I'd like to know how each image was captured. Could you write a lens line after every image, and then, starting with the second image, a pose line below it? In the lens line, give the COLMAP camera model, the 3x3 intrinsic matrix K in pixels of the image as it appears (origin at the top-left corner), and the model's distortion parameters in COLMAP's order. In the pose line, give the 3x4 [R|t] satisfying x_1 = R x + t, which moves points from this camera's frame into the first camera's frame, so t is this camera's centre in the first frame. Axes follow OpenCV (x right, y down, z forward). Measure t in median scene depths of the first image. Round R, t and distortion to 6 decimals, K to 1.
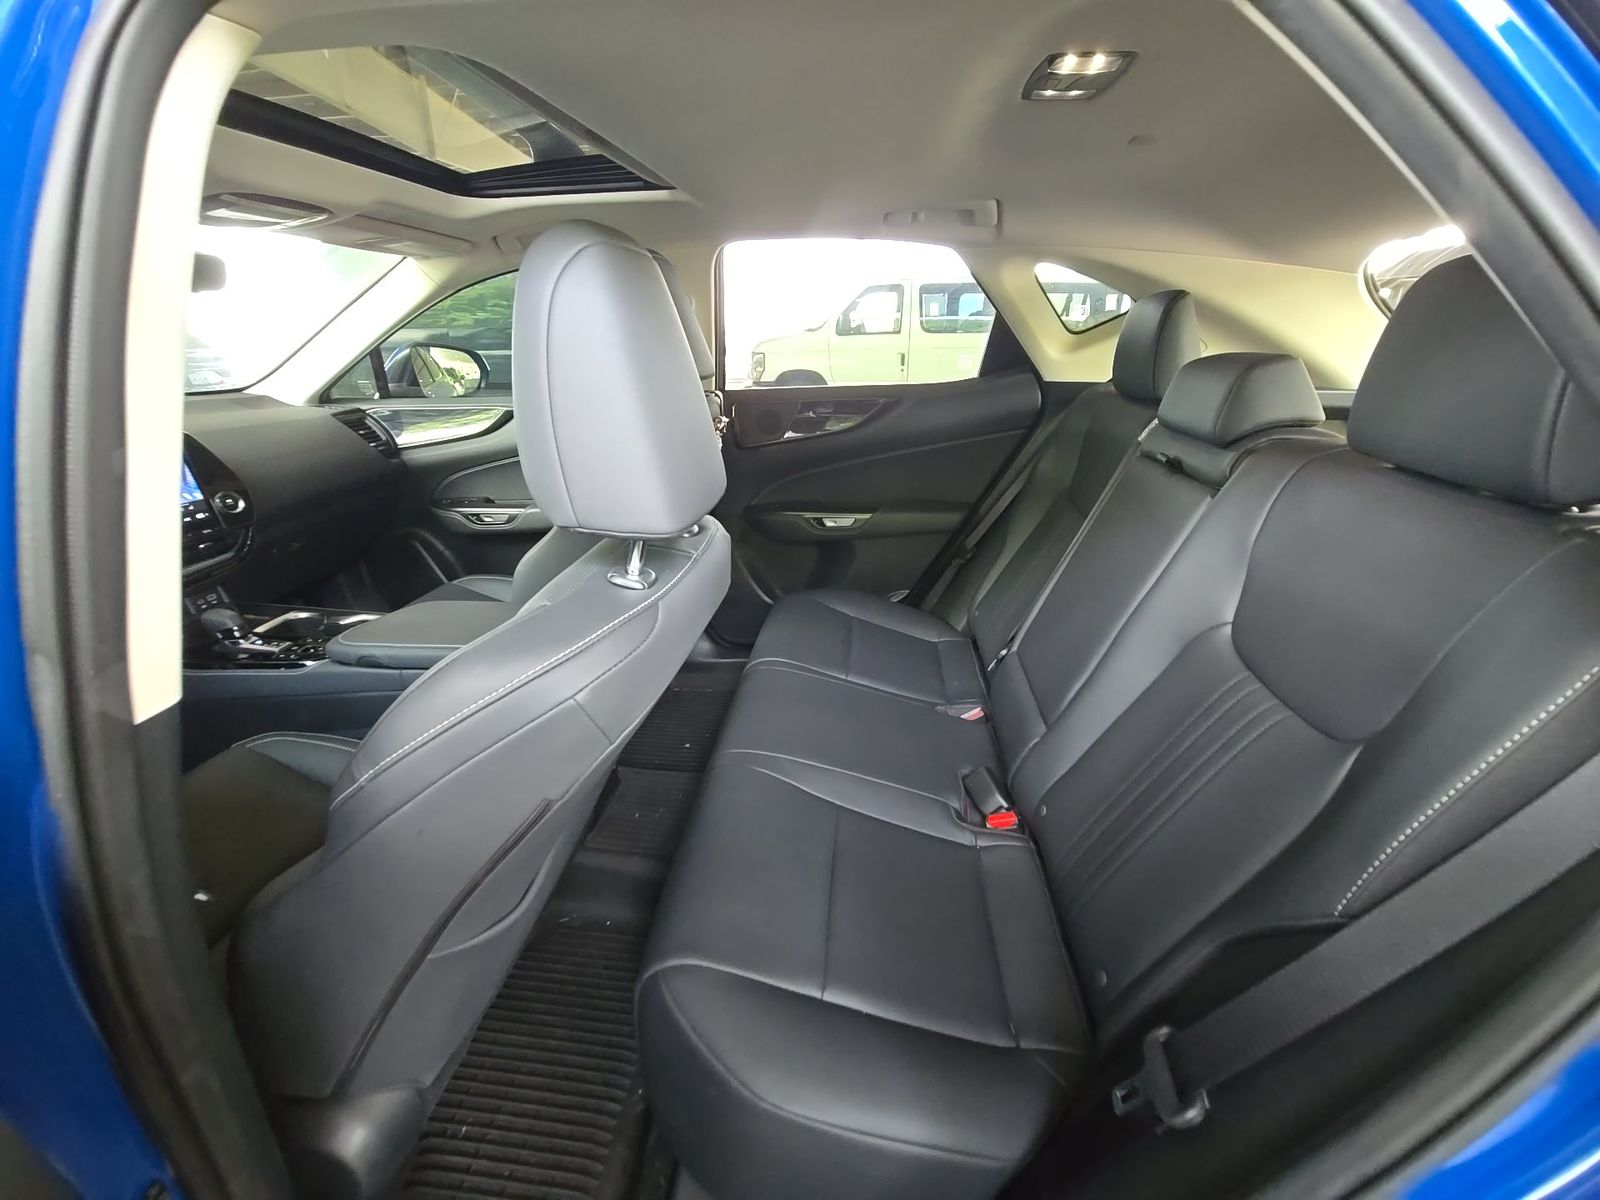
lens RADIAL K [[638.5, 0, 796.2], [0, 638.5, 622.6], [0, 0, 1]] dist [0.014123, -0.012480]
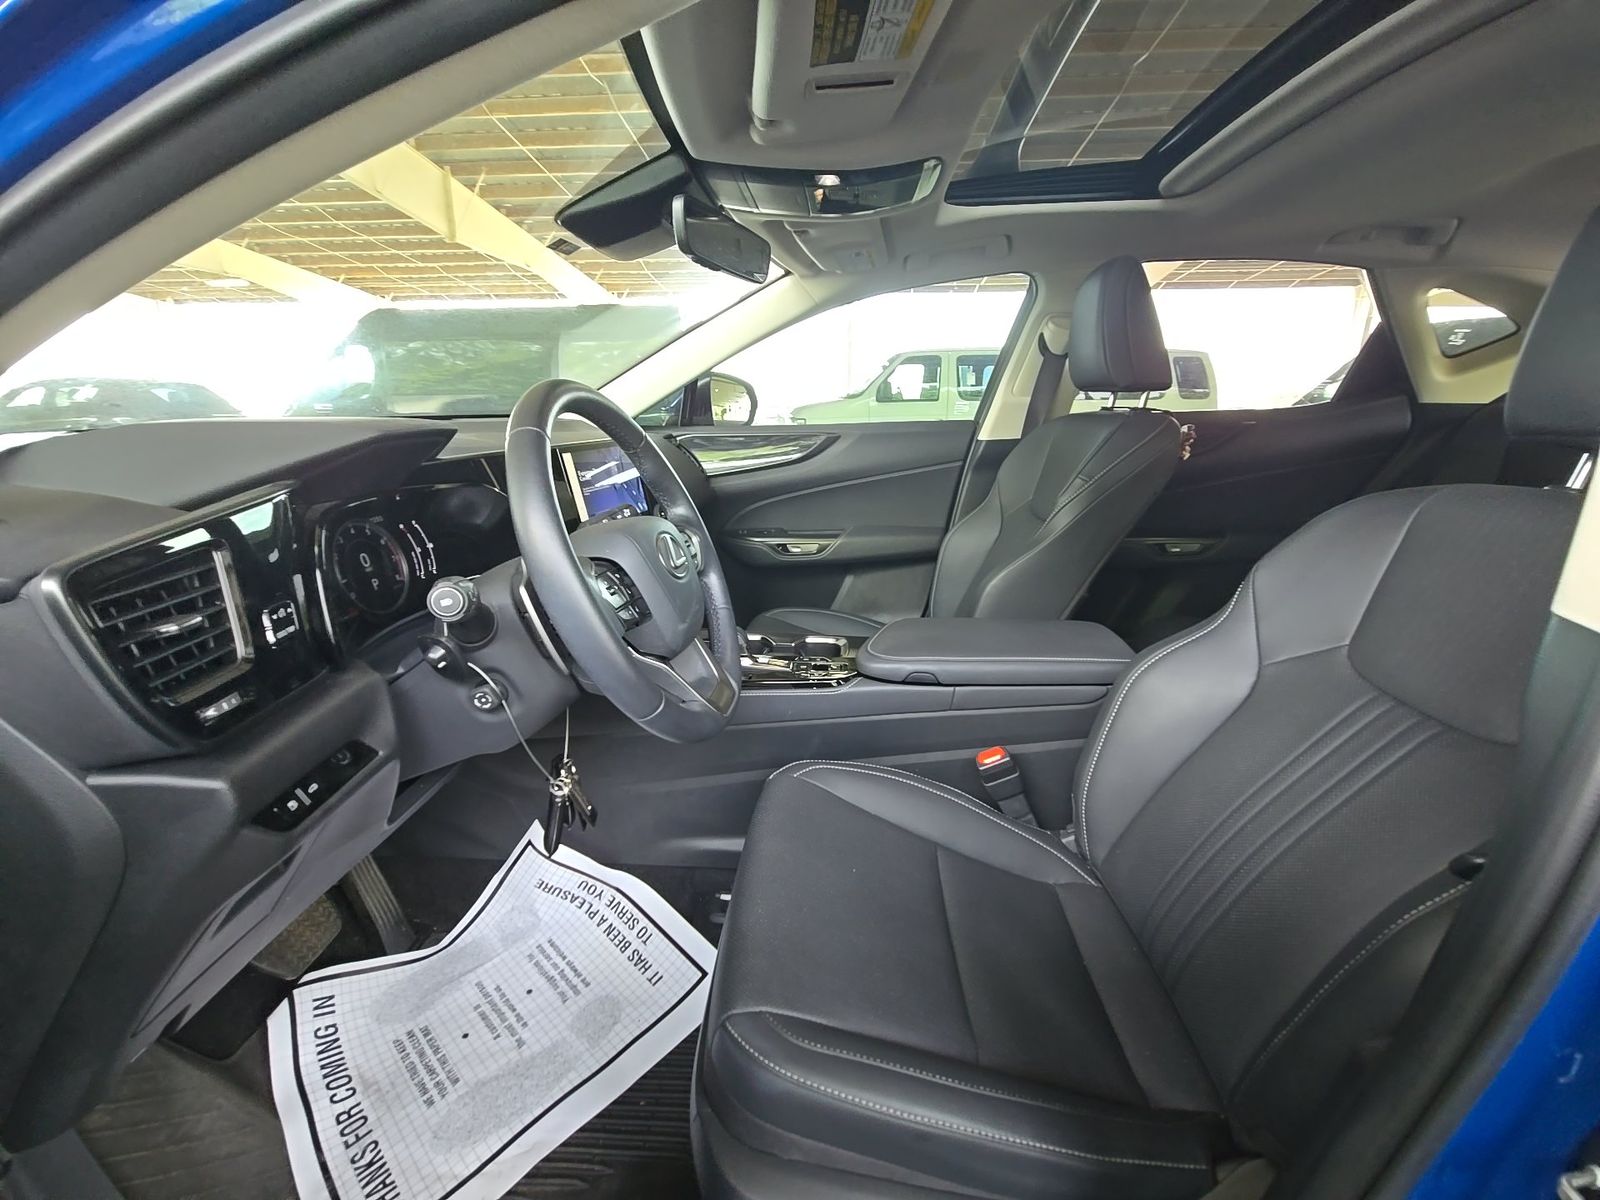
lens RADIAL K [[638.5, 0, 796.2], [0, 638.5, 622.6], [0, 0, 1]] dist [0.014123, -0.012480]
pose [[0.999324, -0.007556, 0.035968, -0.513780], [0.011176, 0.994769, -0.101538, 0.042185], [-0.035013, 0.101871, 0.994181, 0.069210]]
